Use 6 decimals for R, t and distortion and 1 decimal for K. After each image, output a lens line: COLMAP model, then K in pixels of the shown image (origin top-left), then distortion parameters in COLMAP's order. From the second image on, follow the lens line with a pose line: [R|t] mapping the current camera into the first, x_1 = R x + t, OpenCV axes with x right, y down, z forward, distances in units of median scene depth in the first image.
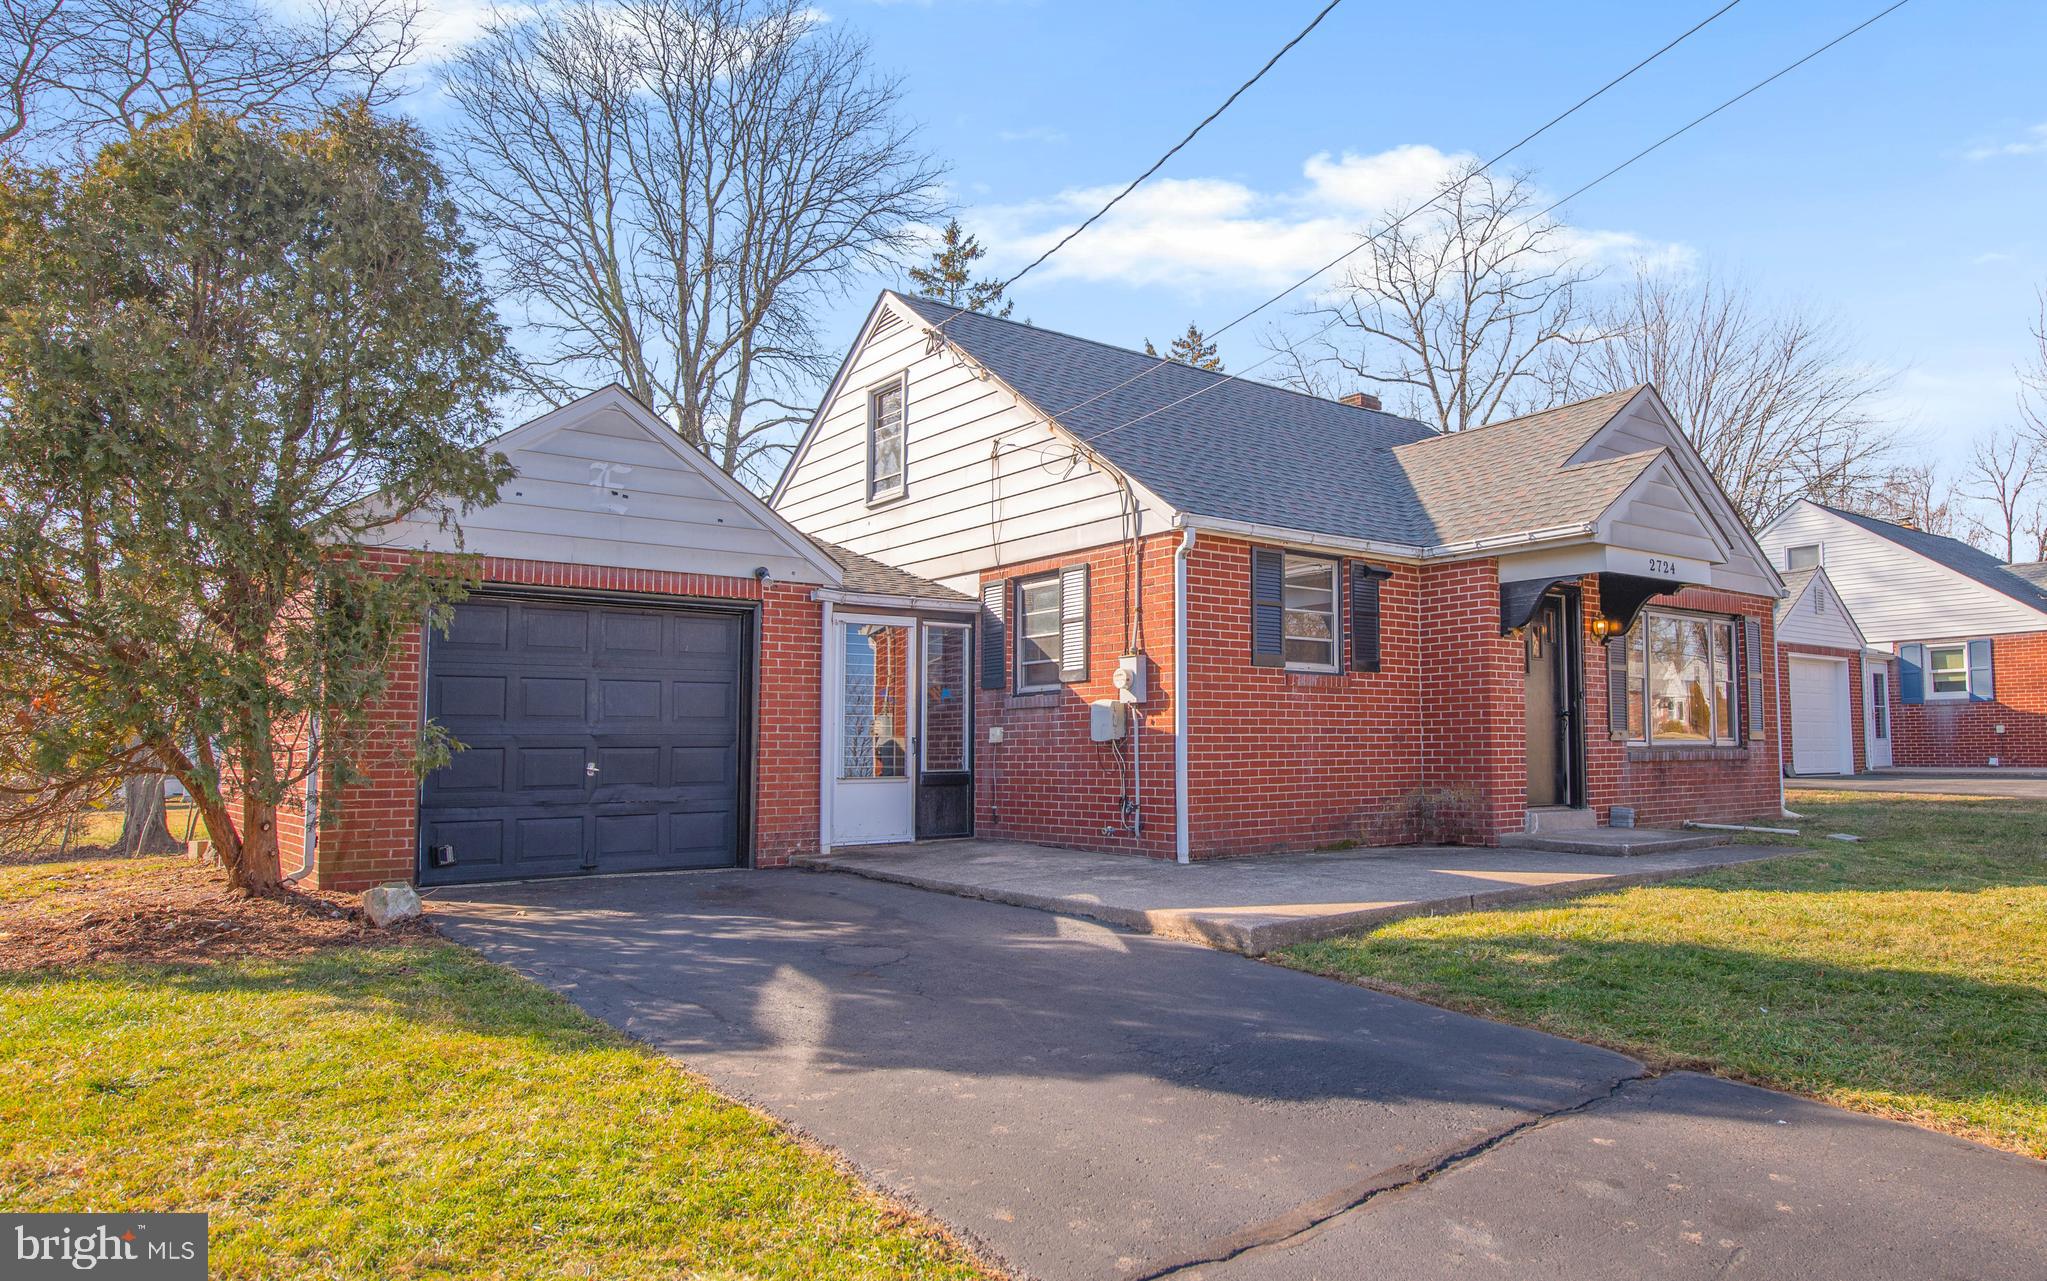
lens RADIAL K [[1327.9, 0, 1121.6], [0, 1327.9, 658.2], [0, 0, 1]] dist [-0.001987, -0.000198]
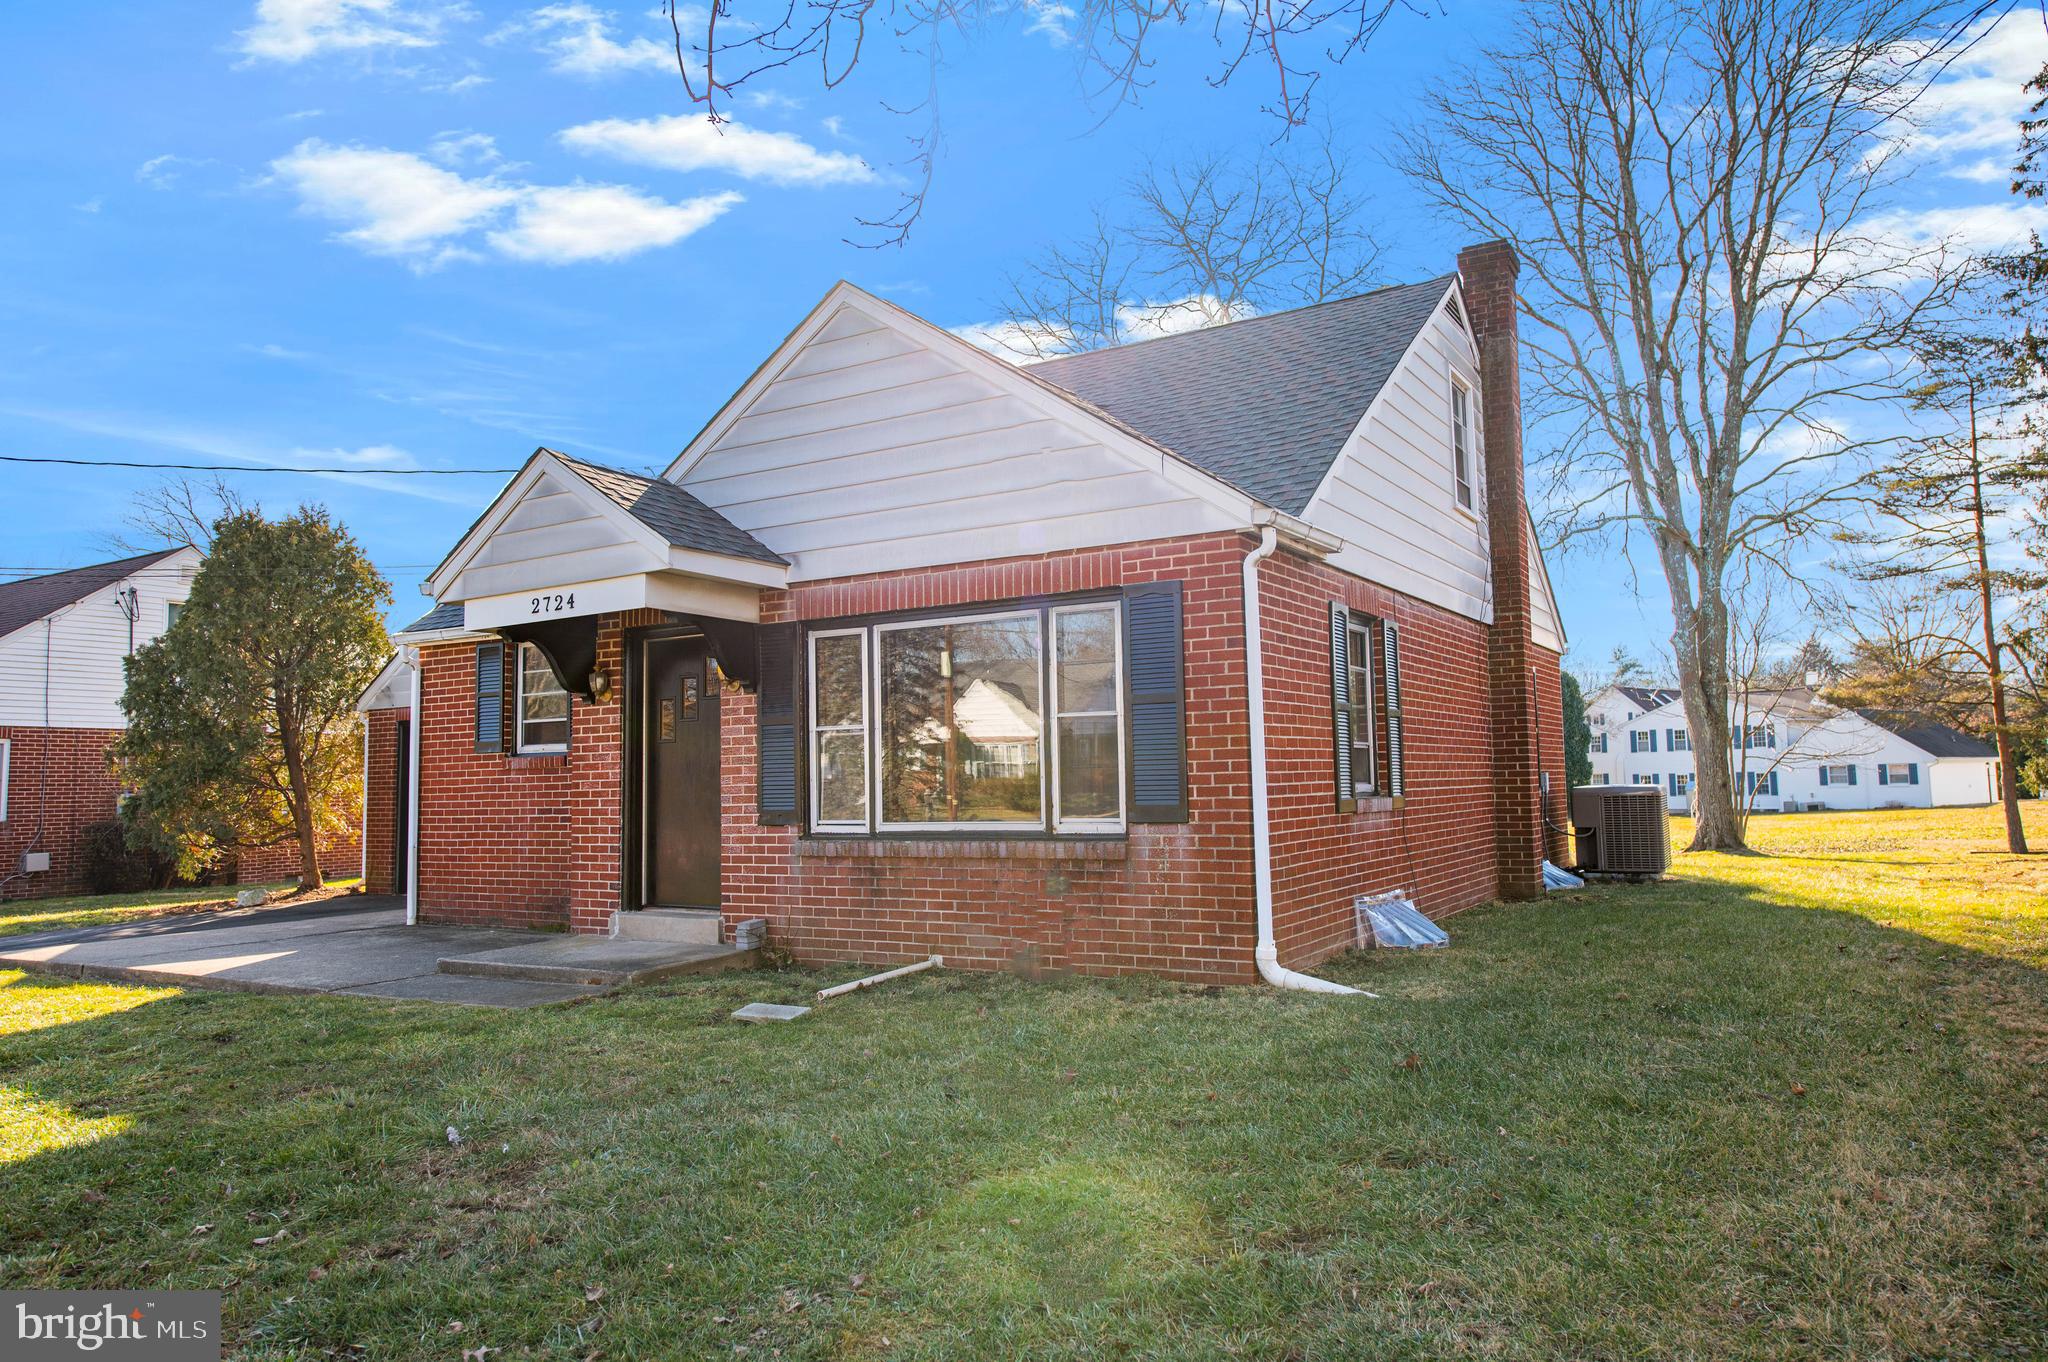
lens RADIAL K [[1329.8, 0, 1019.8], [0, 1329.8, 675.6], [0, 0, 1]] dist [0.003645, -0.004085]
pose [[0.322249, -0.074680, -0.943705, 1.242932], [0.086214, 0.995056, -0.049305, 0.033444], [0.942721, -0.065472, 0.327095, 1.028651]]
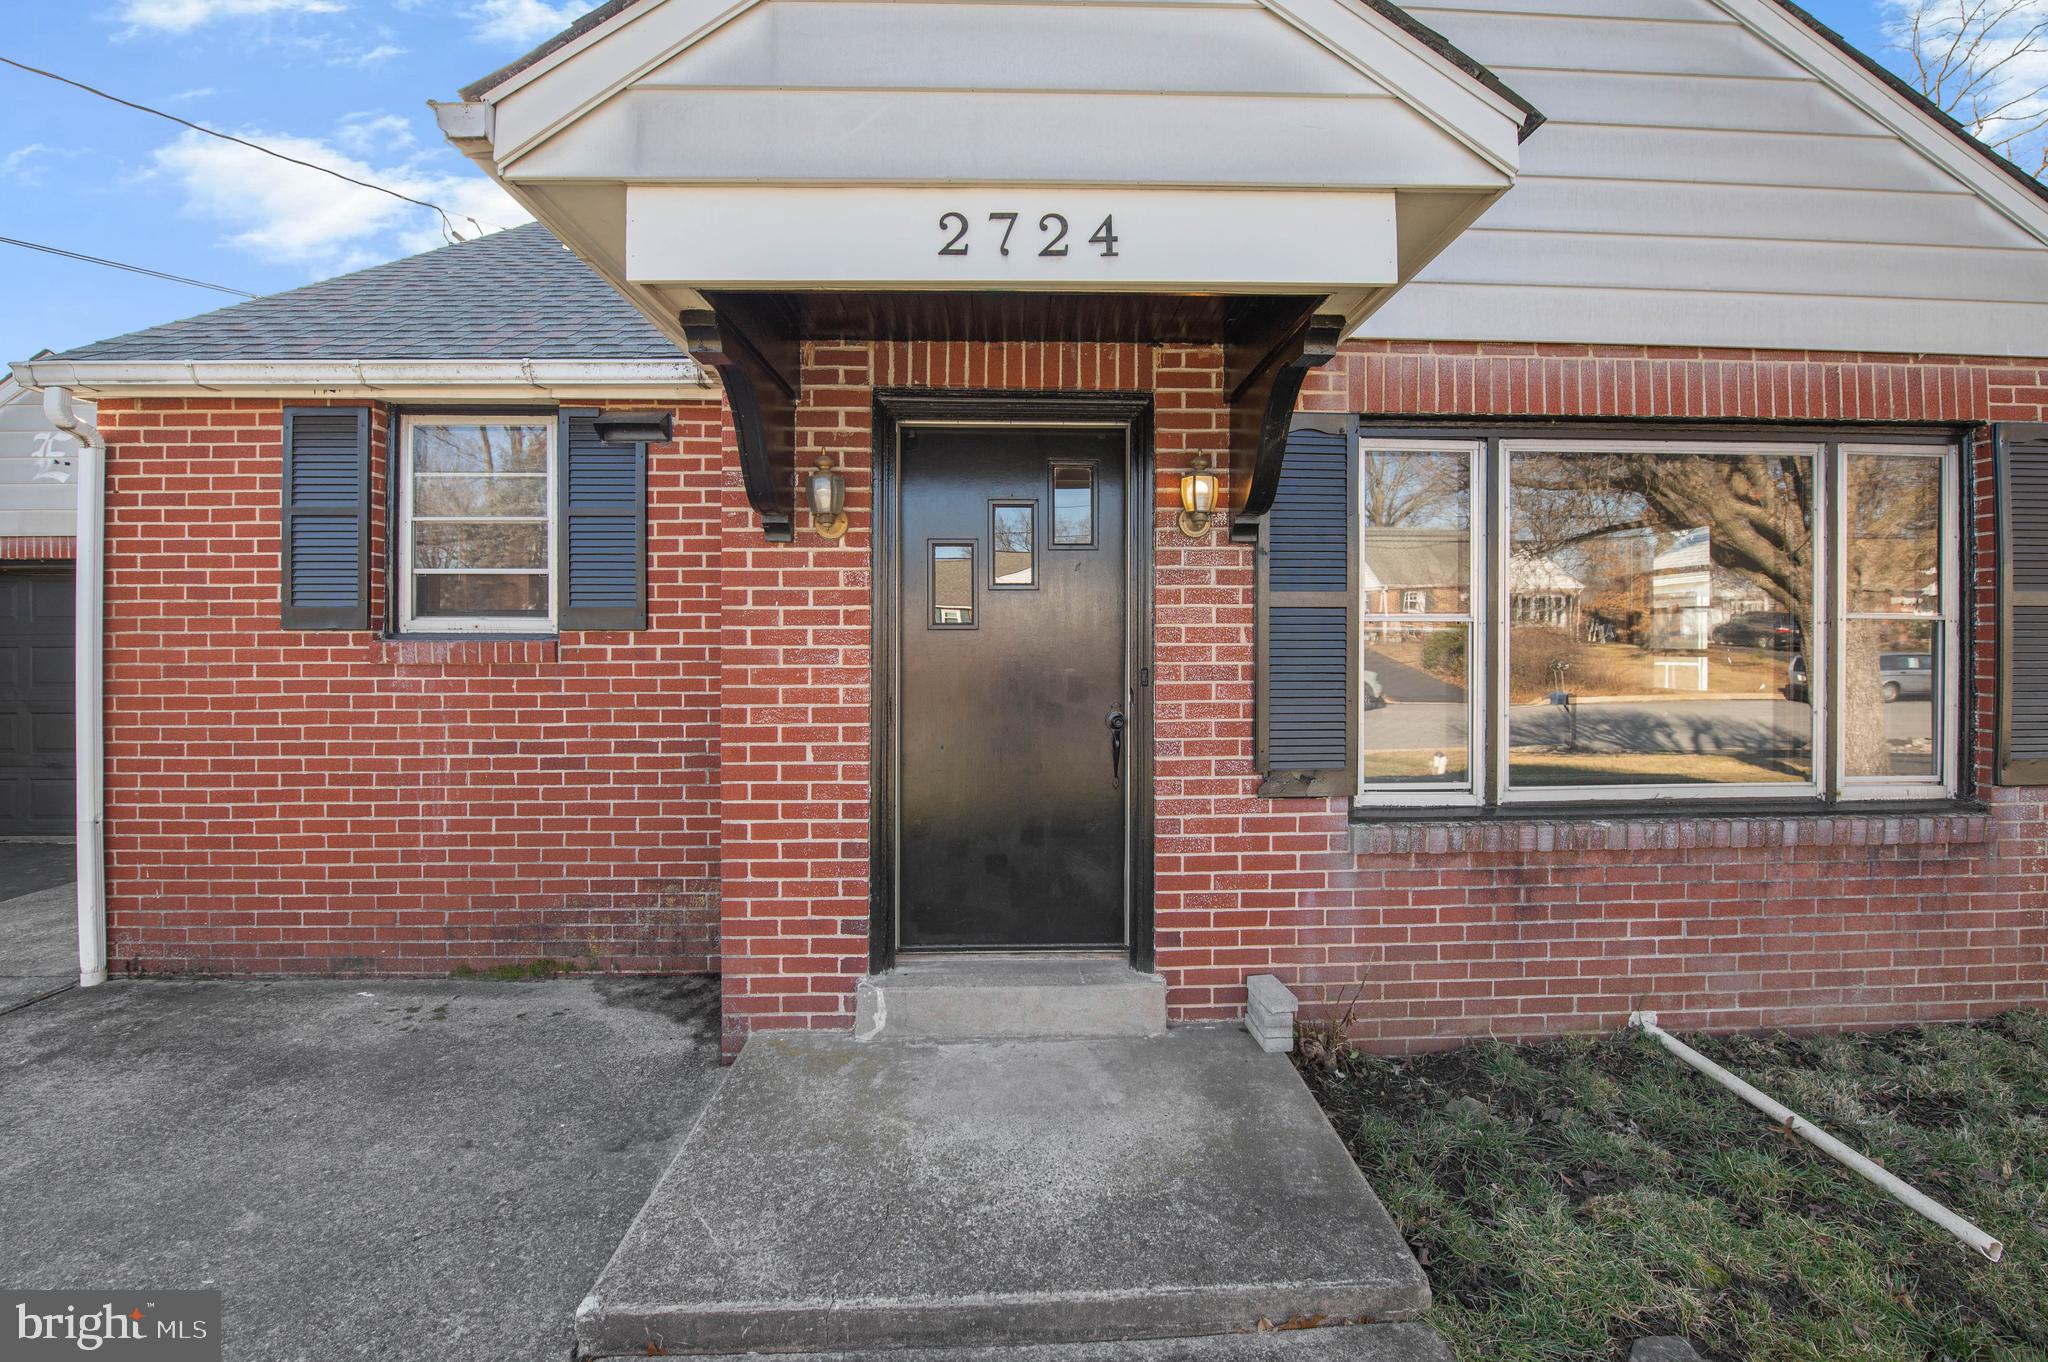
lens RADIAL K [[832.9, 0, 1032.0], [0, 832.9, 640.8], [0, 0, 1]] dist [-0.015500, -0.001487]
pose [[0.788250, 0.006084, -0.615325, 0.524884], [0.039649, 0.997371, 0.060653, 0.001653], [0.614077, -0.072207, 0.785936, 0.888933]]
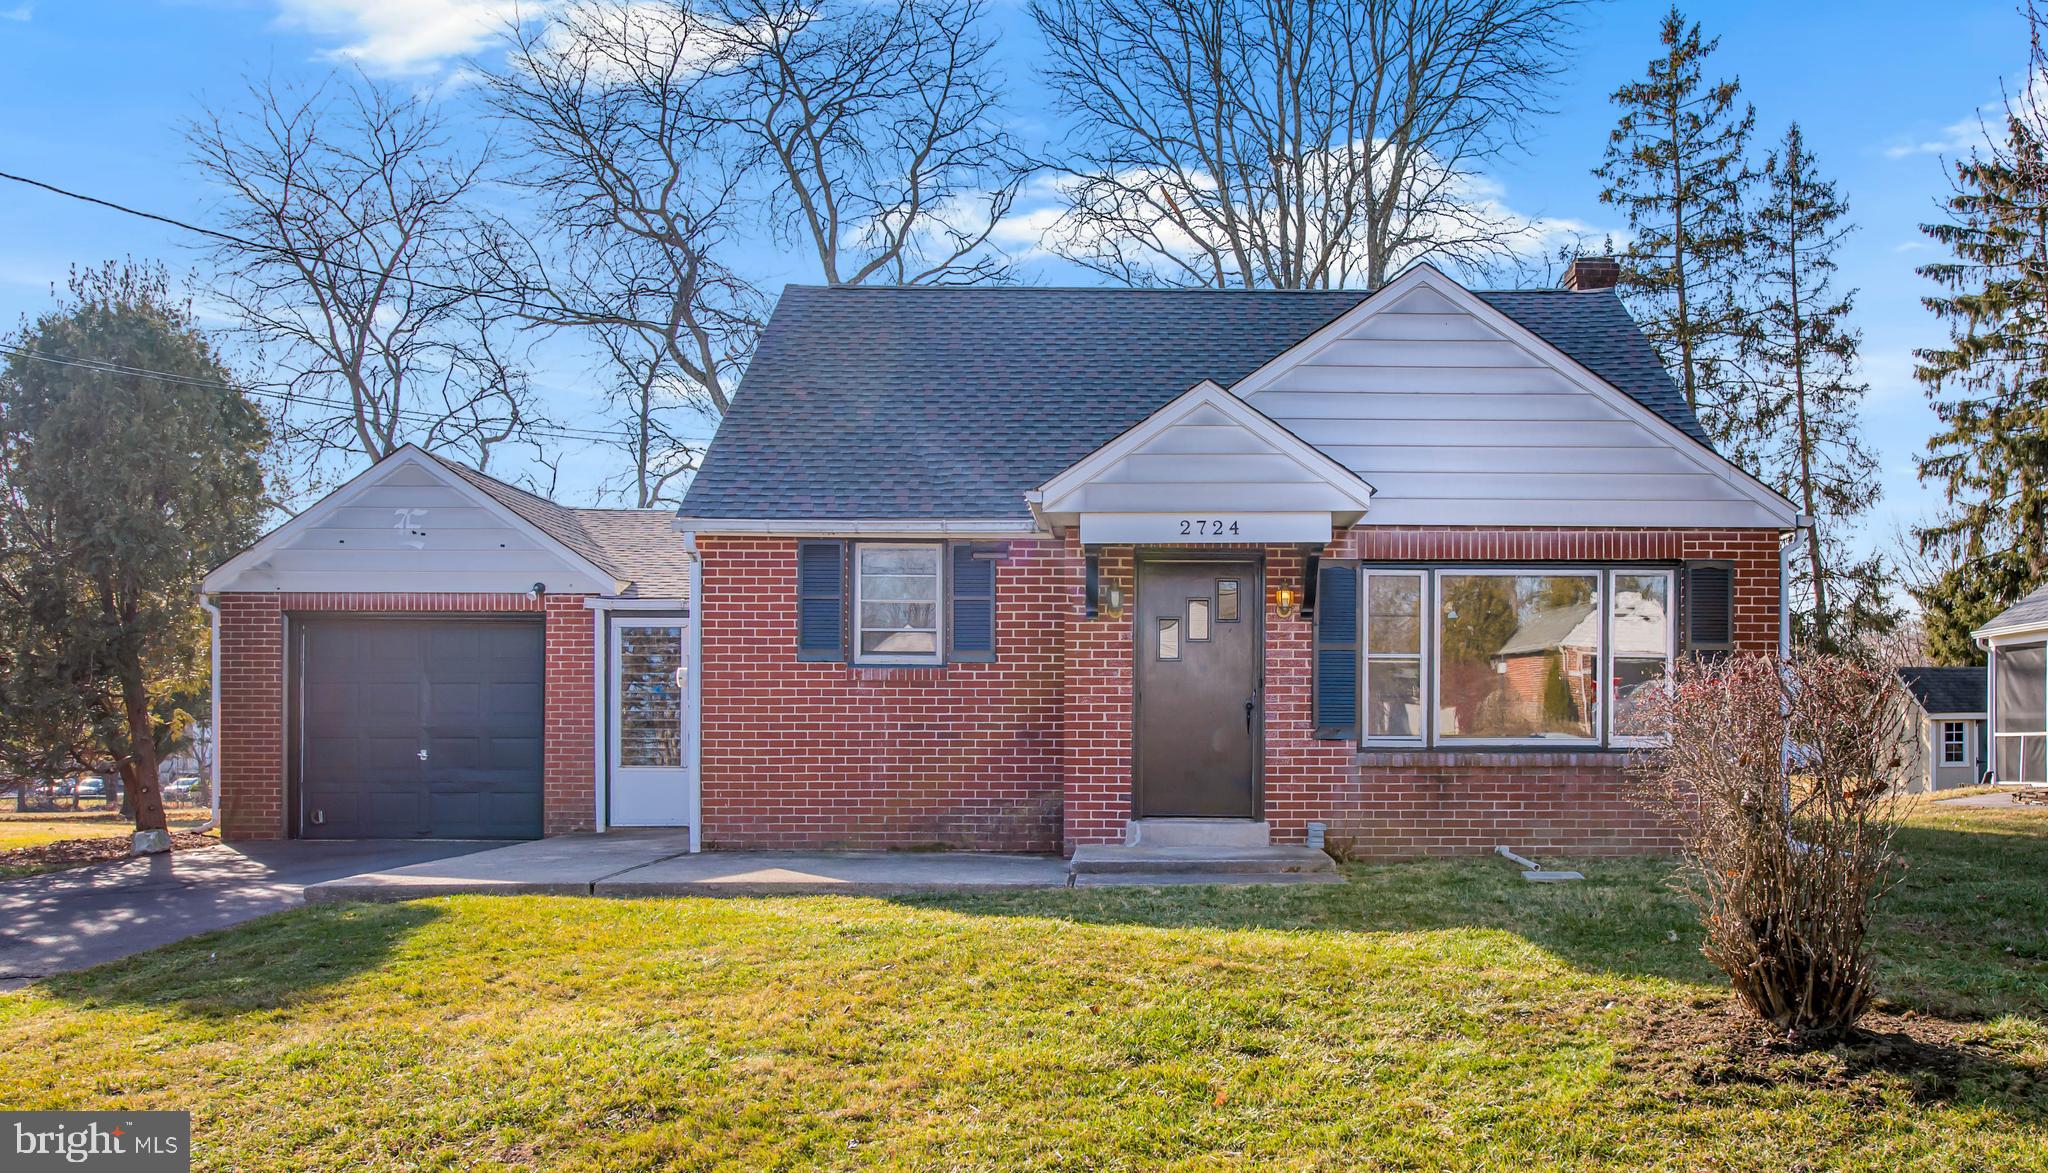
lens RADIAL K [[1789.3, 0, 1115.6], [0, 1789.3, 724.9], [0, 0, 1]] dist [0.012606, 0.004736]
pose [[0.766216, 0.005367, -0.642561, 1.099804], [0.036818, 0.997956, 0.052239, -0.008087], [0.641528, -0.063684, 0.764452, 0.119085]]
